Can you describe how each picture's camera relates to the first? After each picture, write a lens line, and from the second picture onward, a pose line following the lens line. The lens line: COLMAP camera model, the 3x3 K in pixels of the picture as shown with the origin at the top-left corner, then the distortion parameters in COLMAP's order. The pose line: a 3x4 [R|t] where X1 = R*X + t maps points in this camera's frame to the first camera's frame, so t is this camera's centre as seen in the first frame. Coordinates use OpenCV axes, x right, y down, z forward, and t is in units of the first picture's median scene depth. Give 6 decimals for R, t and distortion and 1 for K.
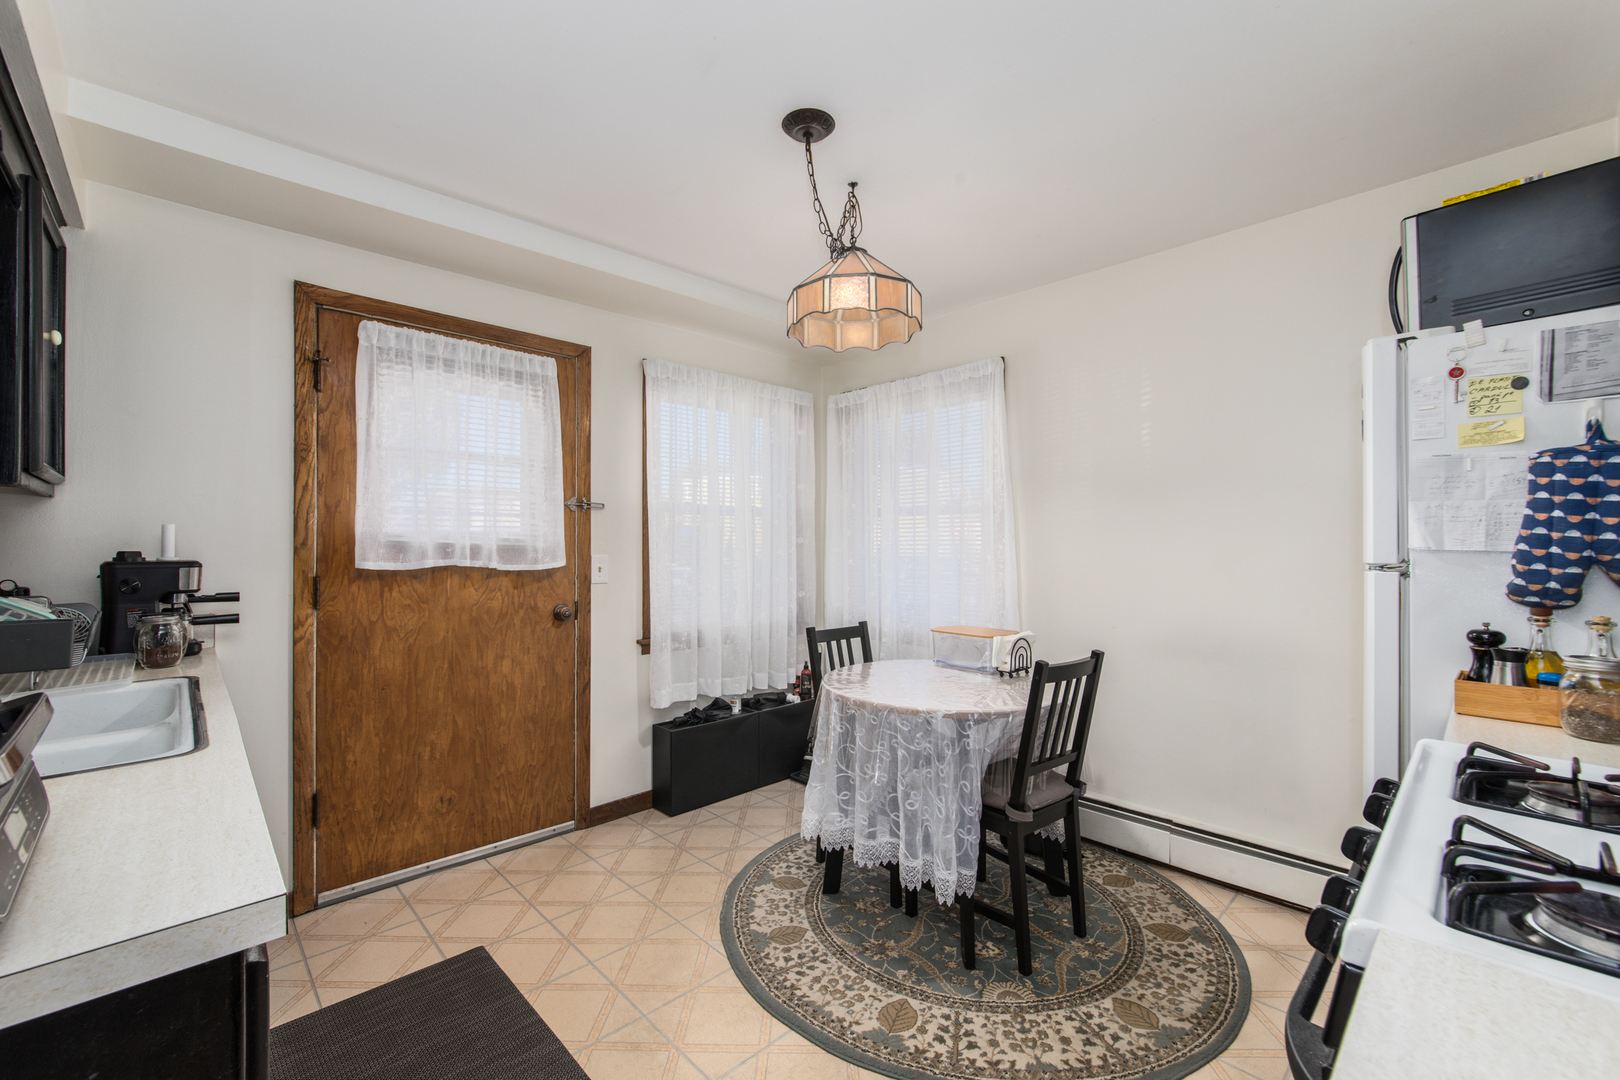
lens RADIAL K [[664.3, 0, 817.8], [0, 664.3, 543.9], [0, 0, 1]] dist [-0.001566, -0.000142]
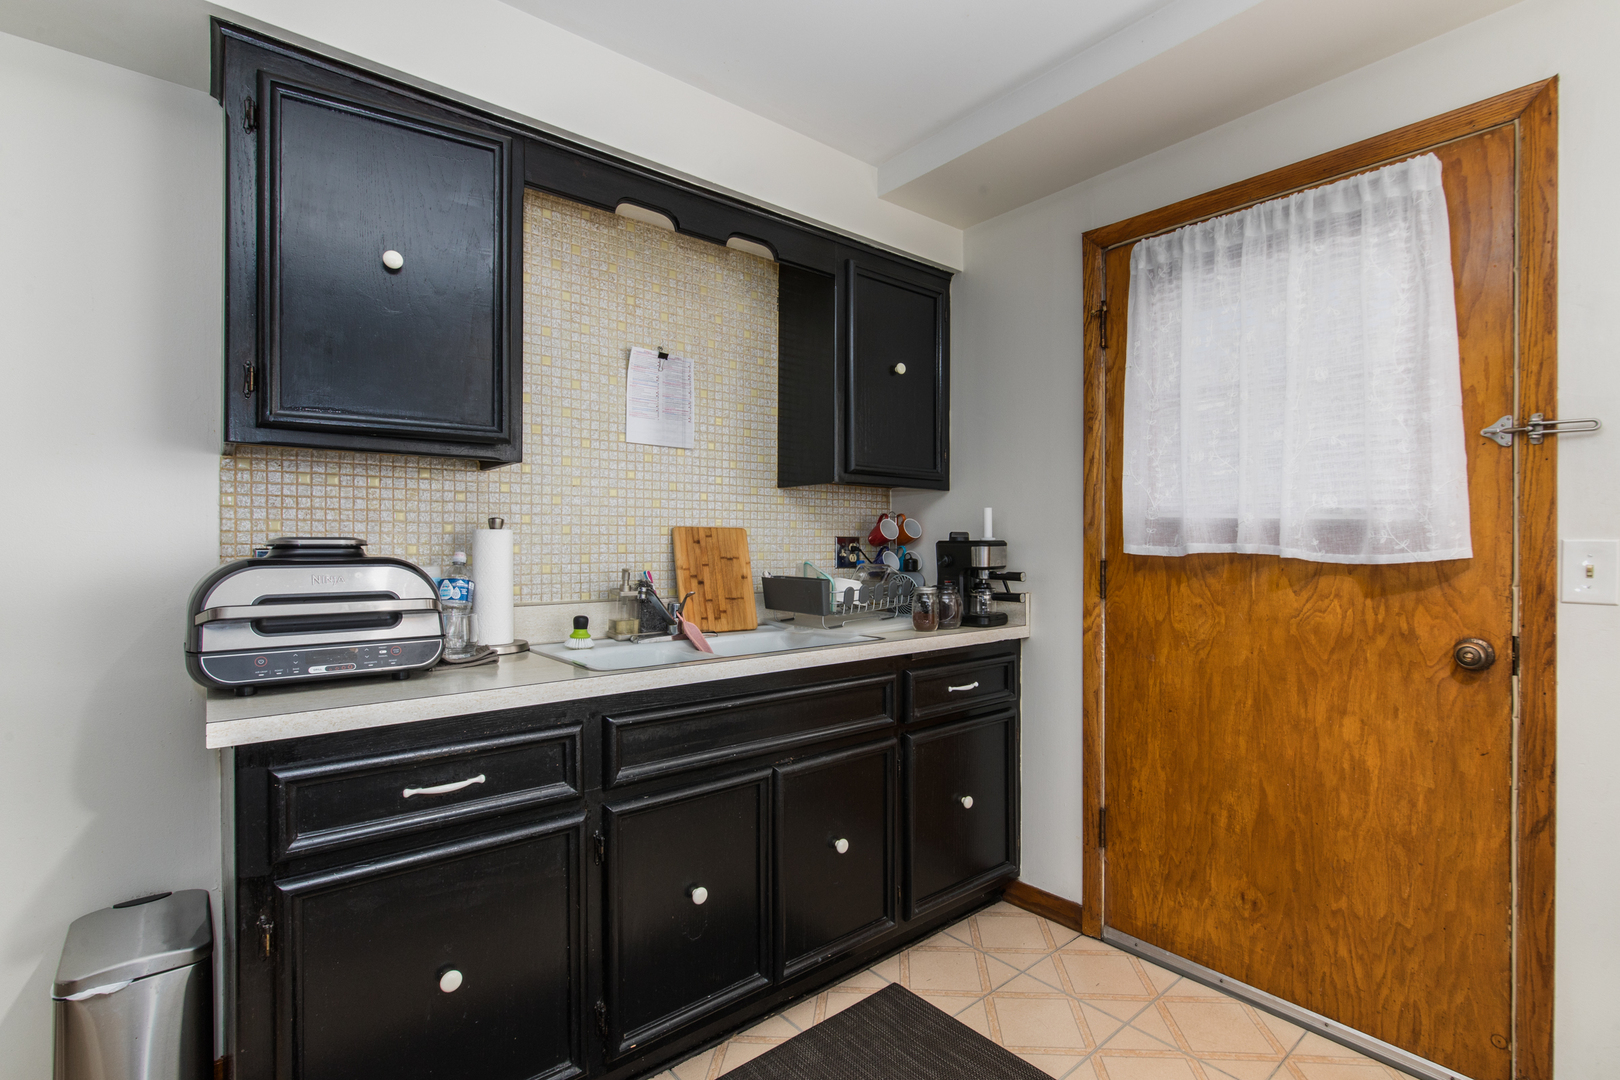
lens RADIAL K [[748.1, 0, 816.7], [0, 748.1, 542.1], [0, 0, 1]] dist [-0.002292, -0.000988]
pose [[-0.053040, 0.003076, -0.998588, 0.222627], [0.004066, 0.999988, 0.002864, 0.018065], [0.998584, -0.003908, -0.053052, 0.612115]]
